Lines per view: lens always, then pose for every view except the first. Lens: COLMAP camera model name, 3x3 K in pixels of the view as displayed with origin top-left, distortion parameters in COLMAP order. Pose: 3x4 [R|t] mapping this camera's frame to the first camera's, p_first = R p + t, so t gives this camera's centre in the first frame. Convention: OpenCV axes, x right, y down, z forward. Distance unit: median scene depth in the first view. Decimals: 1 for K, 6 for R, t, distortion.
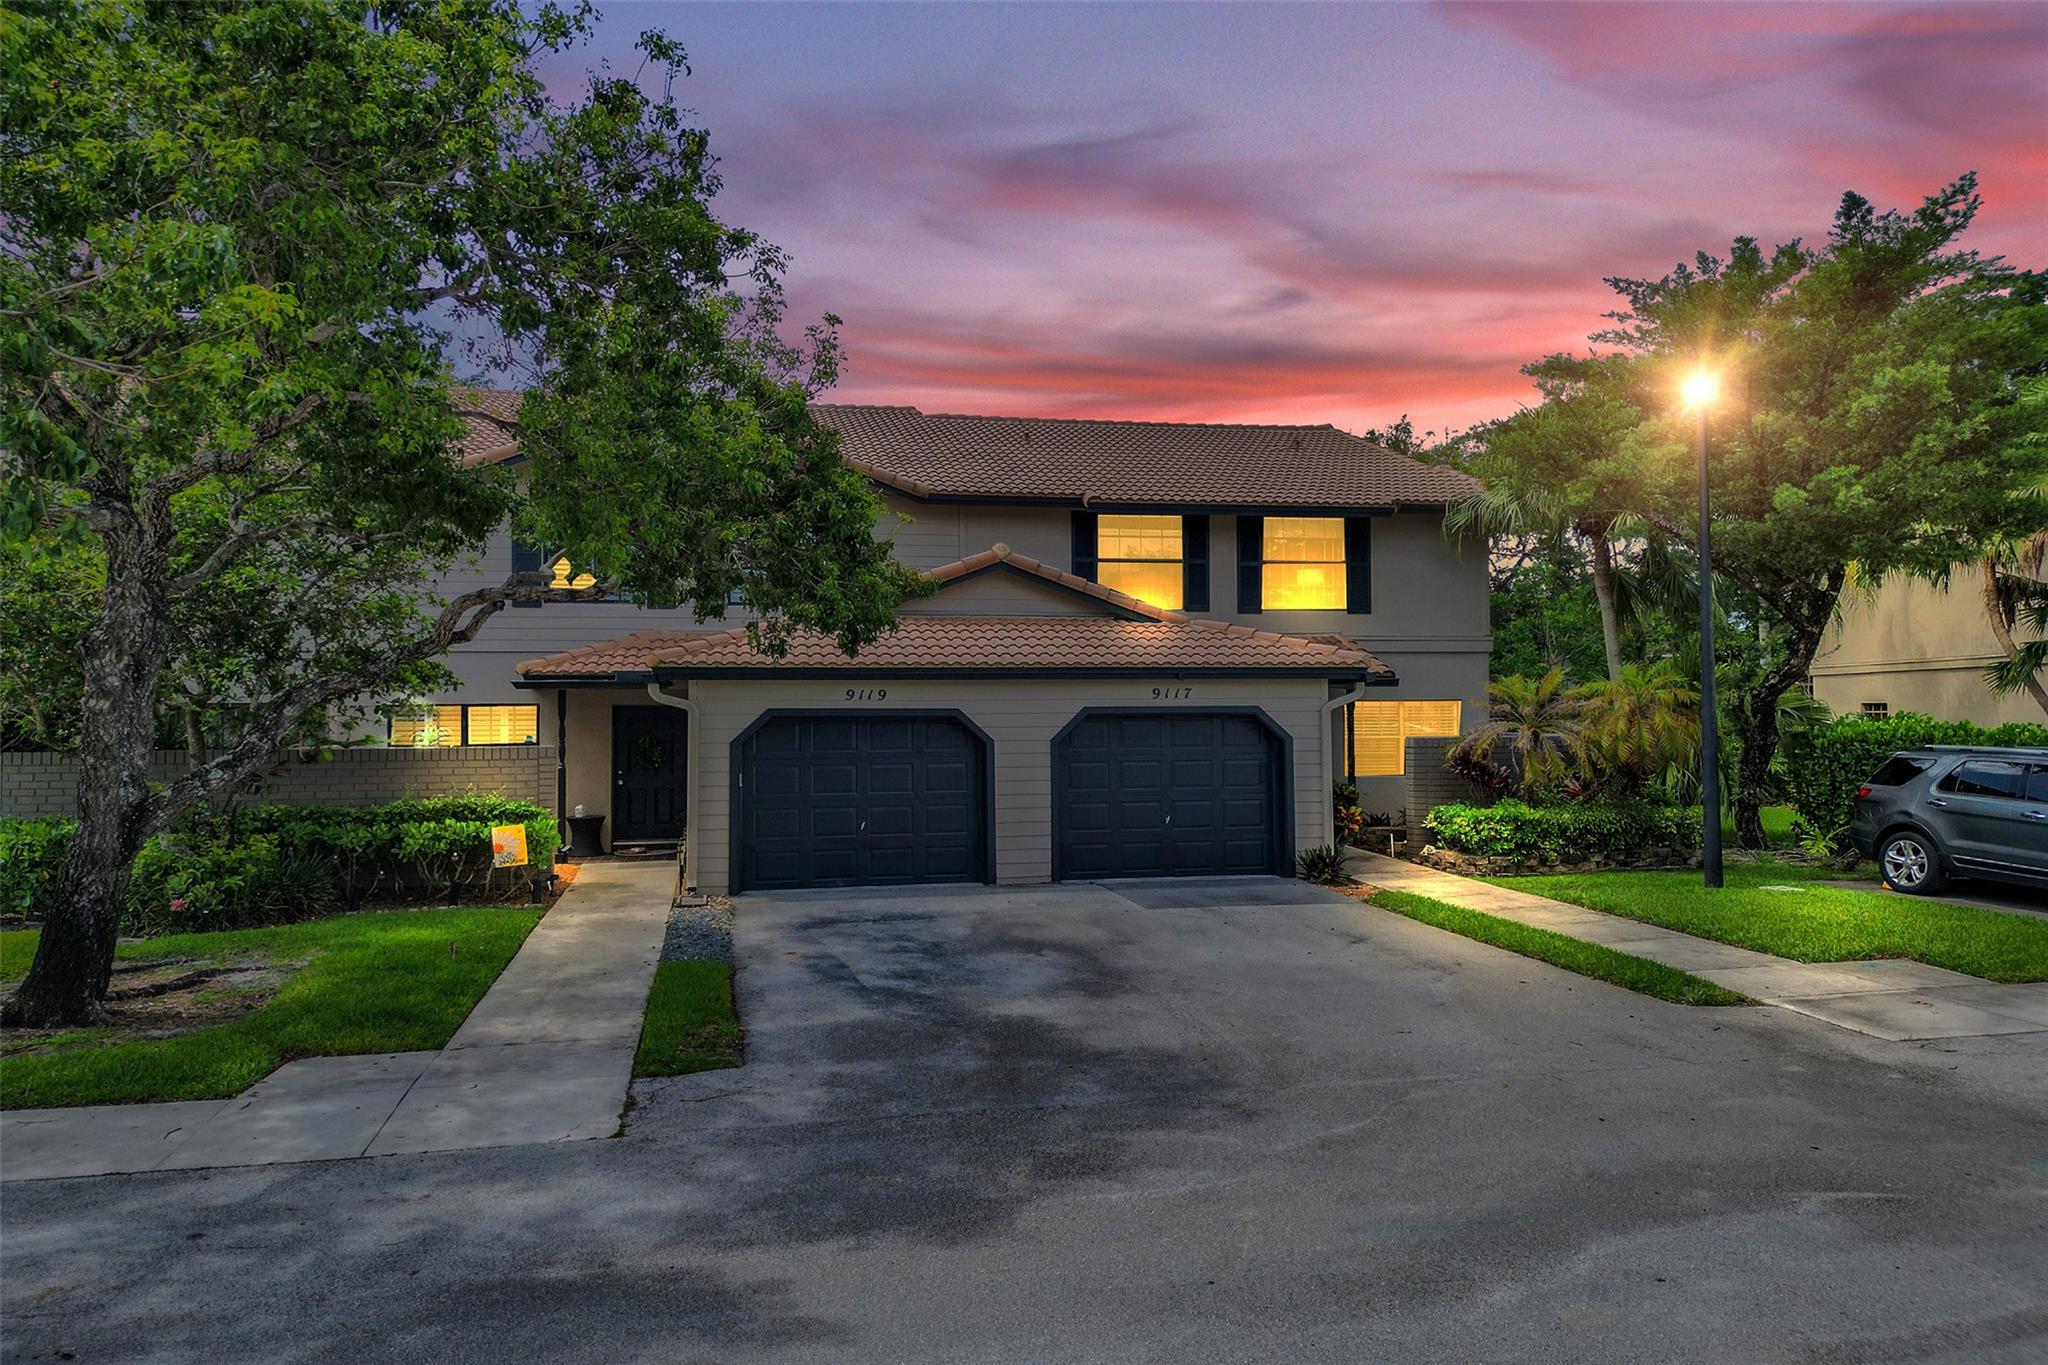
lens RADIAL K [[1424.8, 0, 1024.0], [0, 1424.8, 682.5], [0, 0, 1]] dist [0.079852, -0.100094]
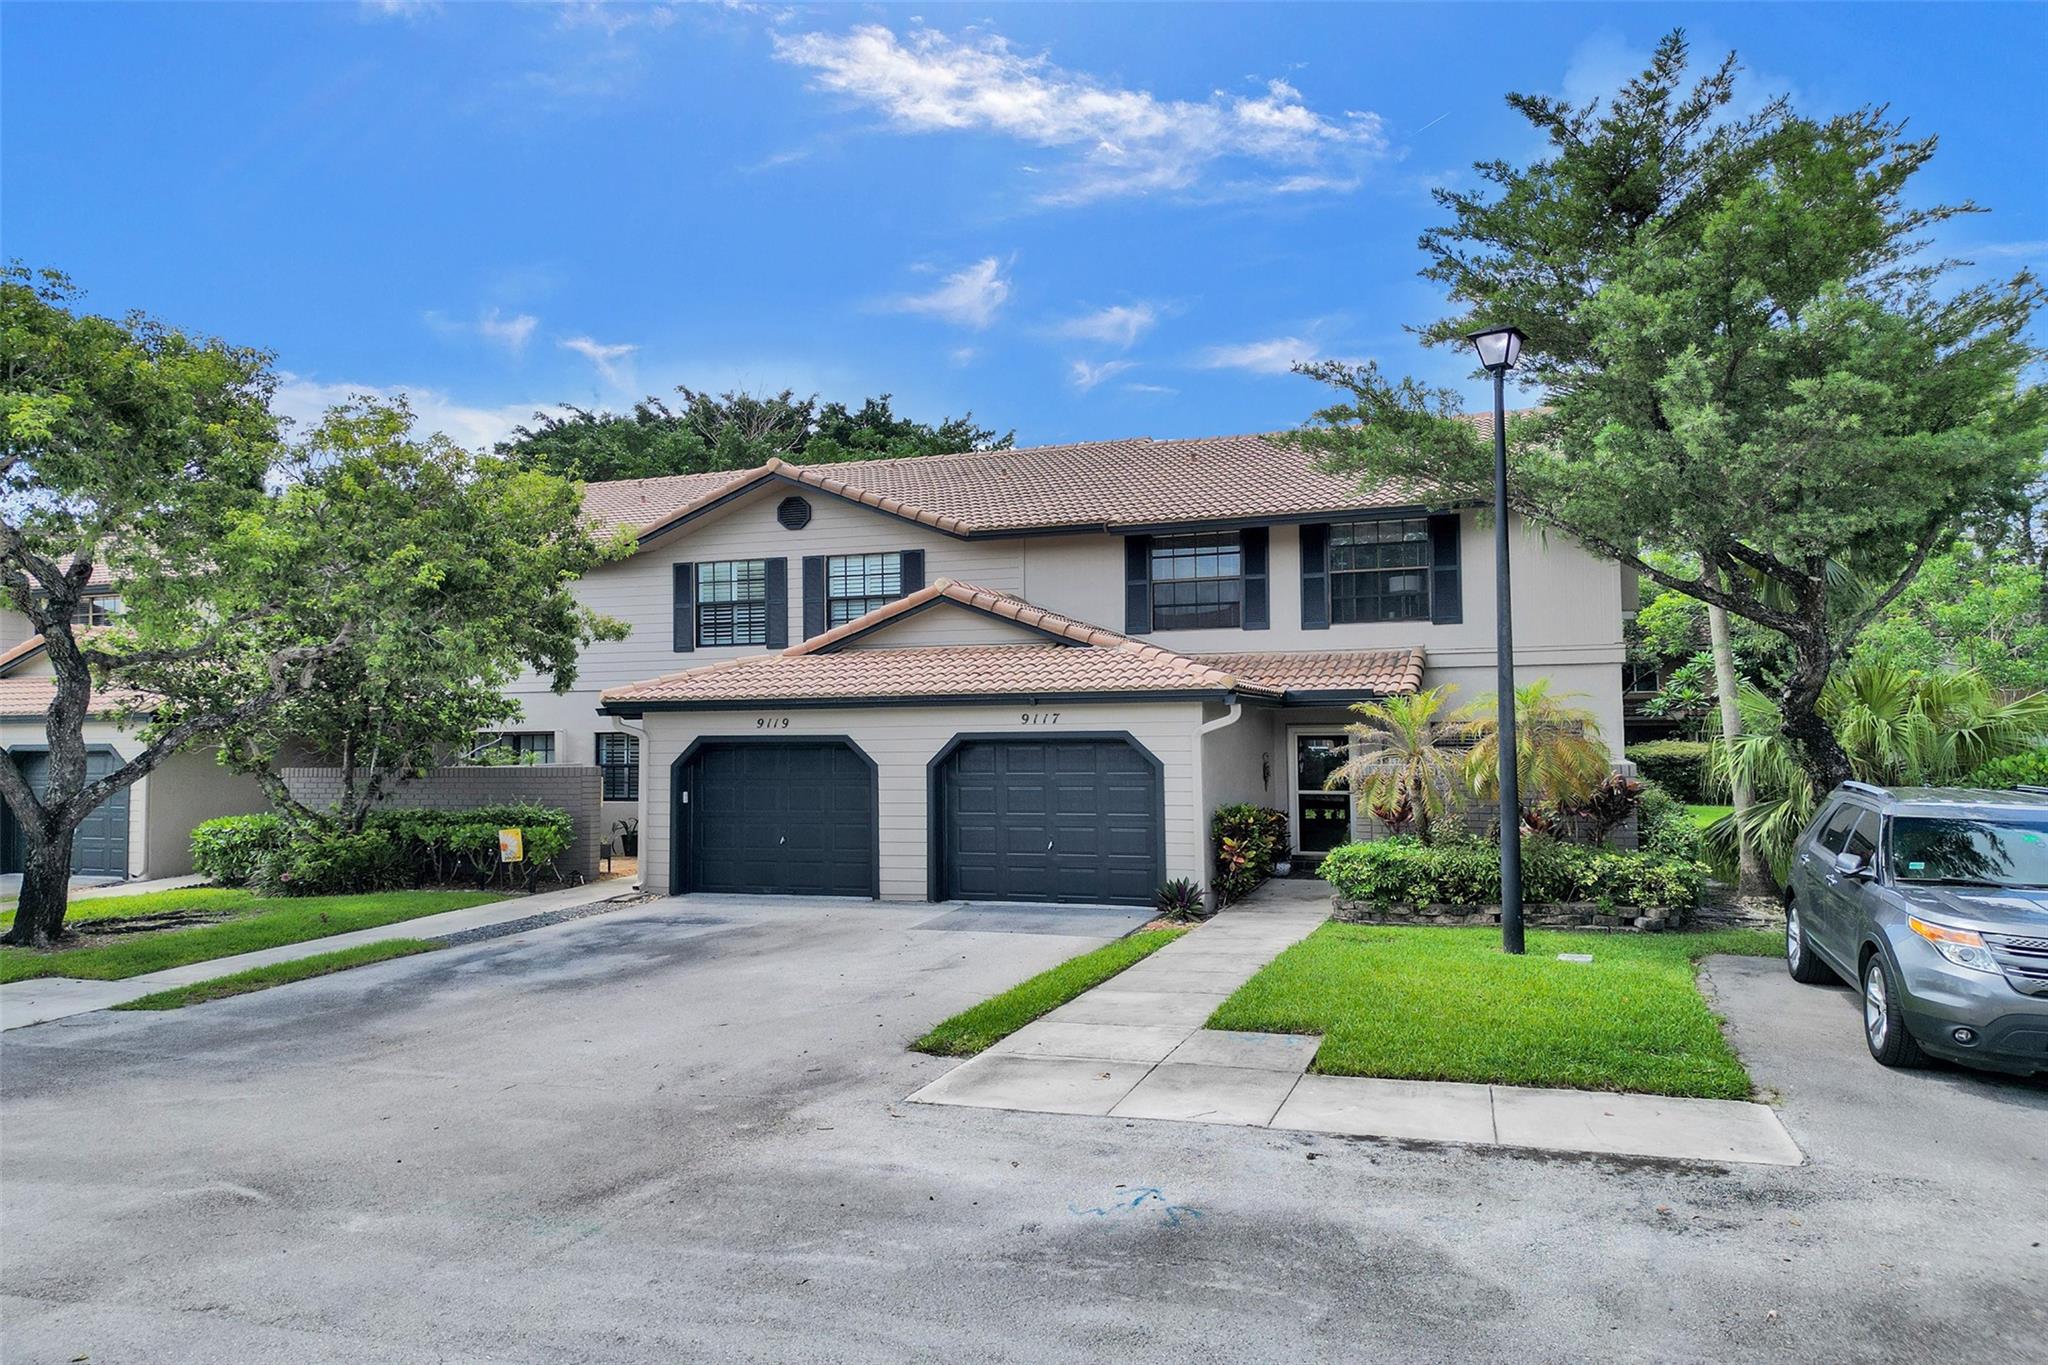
lens RADIAL K [[1438.3, 0, 1024.0], [0, 1438.3, 682.5], [0, 0, 1]] dist [0.078080, -0.097797]
pose [[0.847747, -0.021658, -0.529959, 0.665206], [0.015285, 0.999749, -0.016406, -0.001688], [0.530181, 0.005808, 0.847865, 0.148621]]
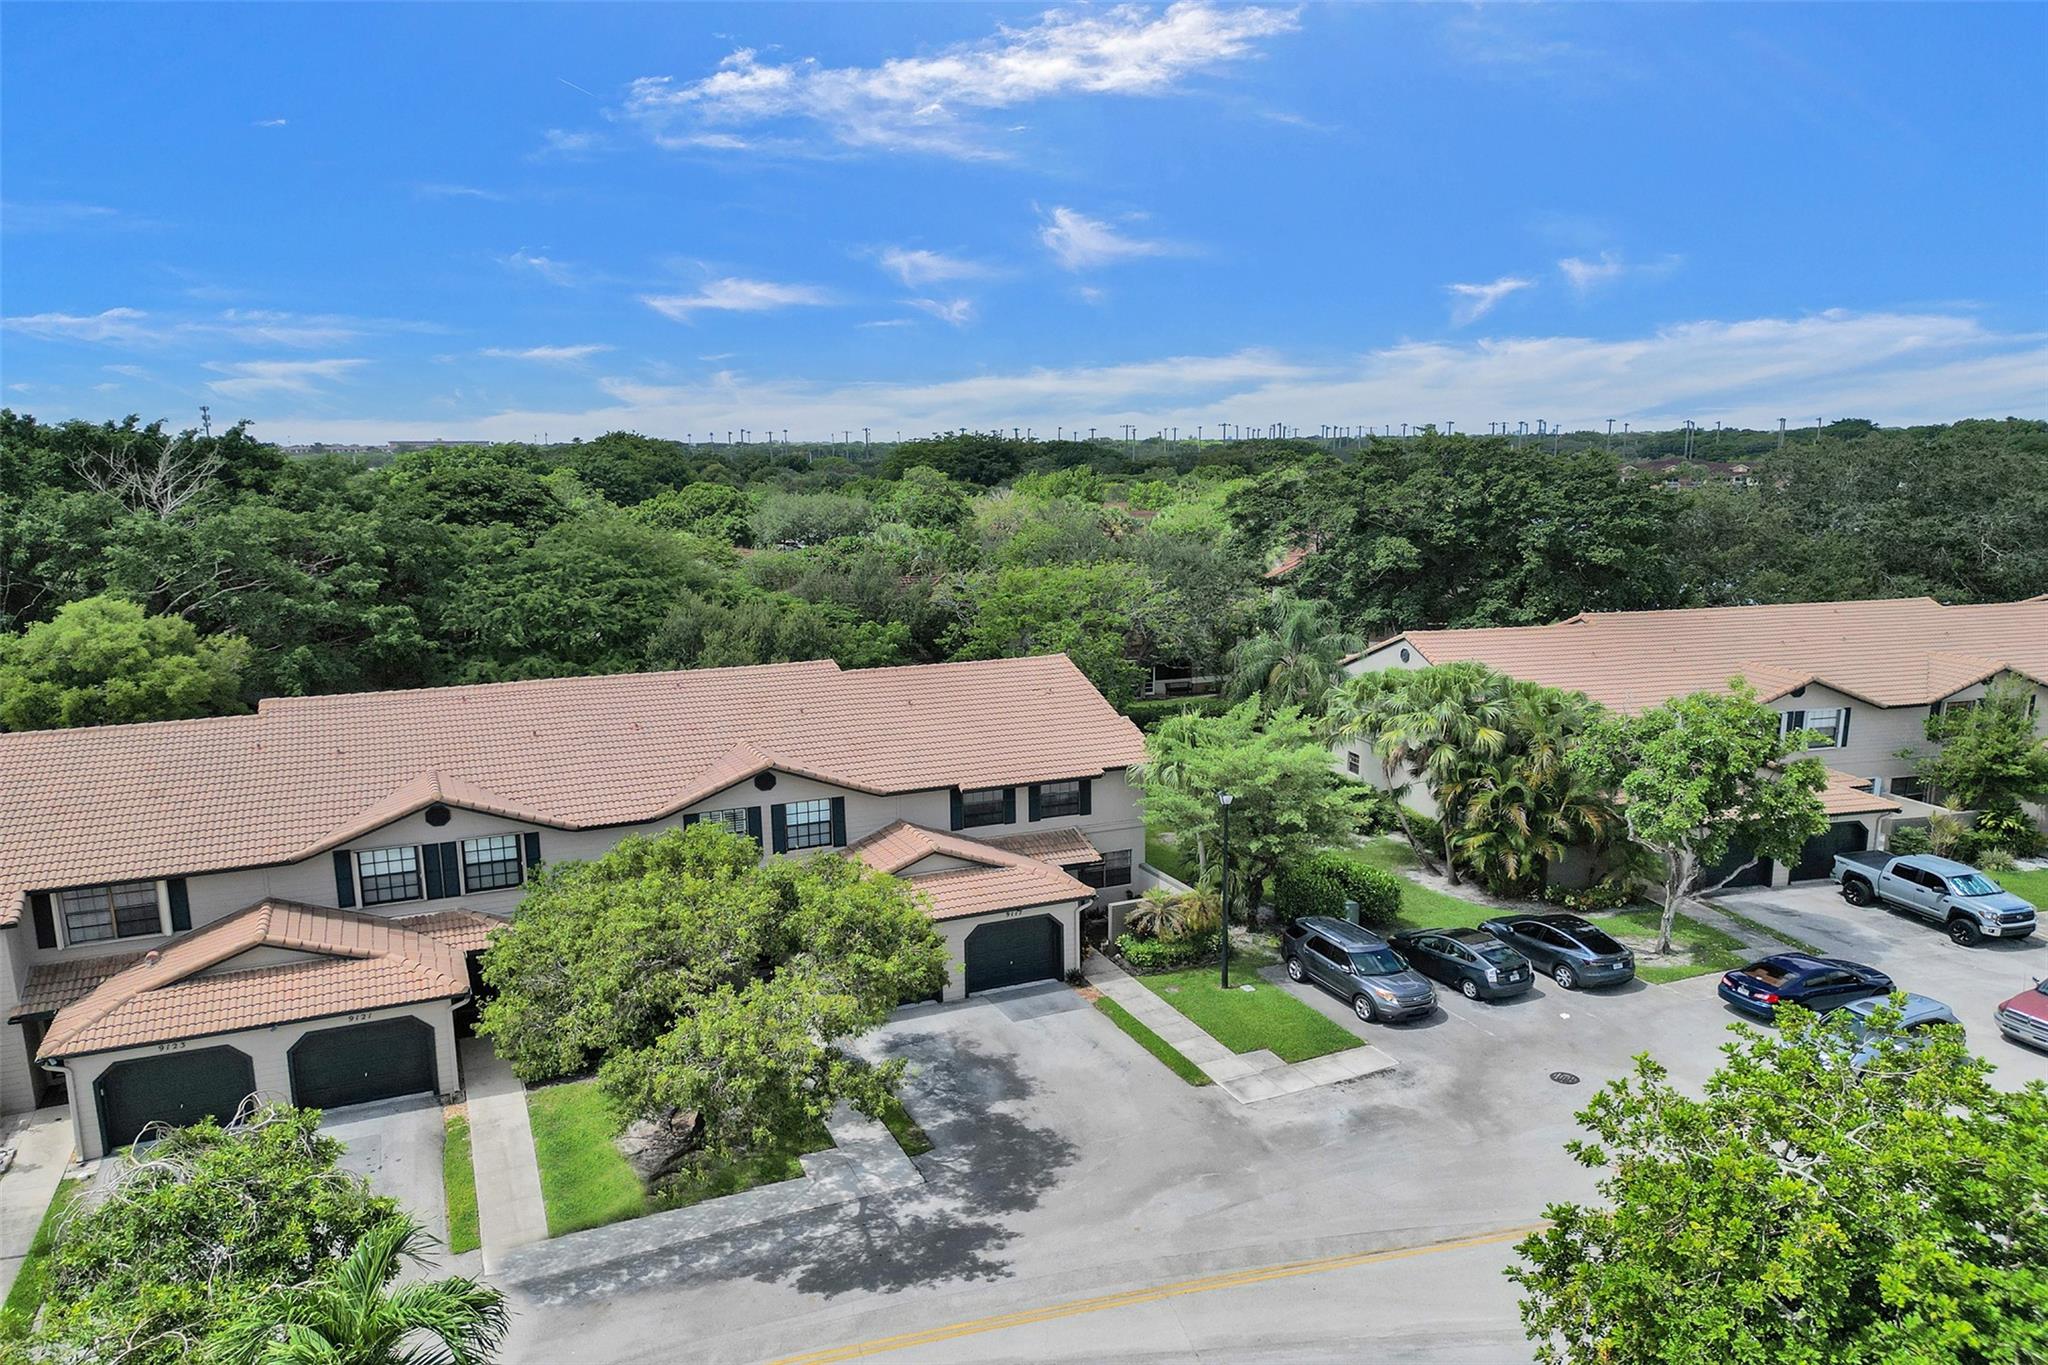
lens RADIAL K [[1424.8, 0, 1024.0], [0, 1424.8, 682.5], [0, 0, 1]] dist [0.079852, -0.100094]
pose [[0.976135, -0.039788, 0.213491, -0.383436], [-0.000532, 0.982632, 0.185564, -0.840461], [-0.217166, -0.181249, 0.959160, -1.236060]]
